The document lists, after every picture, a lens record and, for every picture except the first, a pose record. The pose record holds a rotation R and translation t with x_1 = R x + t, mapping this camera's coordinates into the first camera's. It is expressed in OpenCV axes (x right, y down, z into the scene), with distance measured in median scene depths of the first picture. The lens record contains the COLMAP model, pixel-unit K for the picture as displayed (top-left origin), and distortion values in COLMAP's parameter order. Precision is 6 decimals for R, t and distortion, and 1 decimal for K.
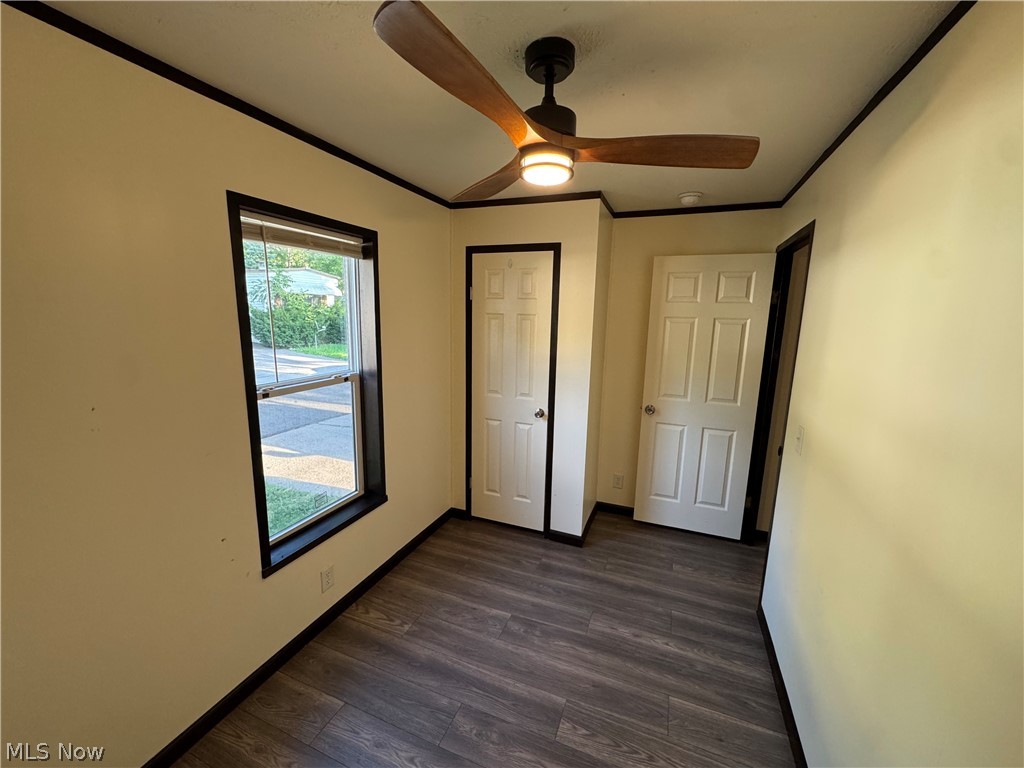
lens RADIAL K [[409.0, 0, 511.2], [0, 409.0, 383.9], [0, 0, 1]] dist [-0.001238, -0.000088]
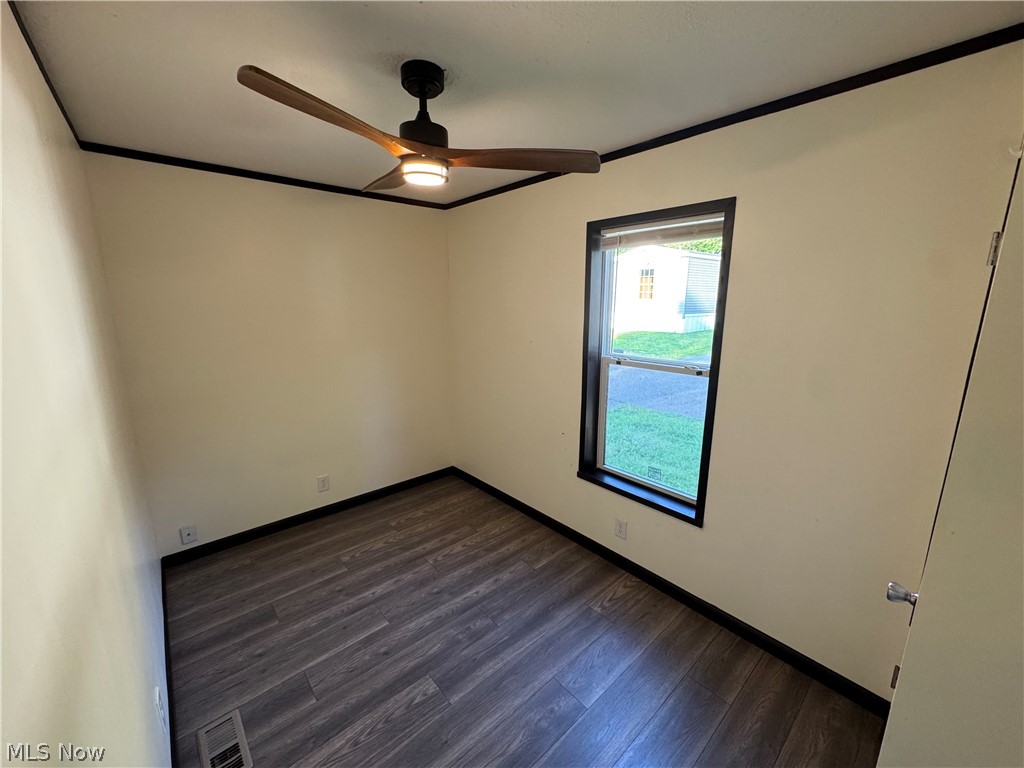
lens RADIAL K [[409.0, 0, 511.2], [0, 409.0, 383.9], [0, 0, 1]] dist [-0.001238, -0.000088]
pose [[-0.454752, 0.161346, -0.875881, 0.746112], [-0.163703, 0.951555, 0.260279, -0.196550], [0.875444, 0.261746, -0.406309, 1.250433]]
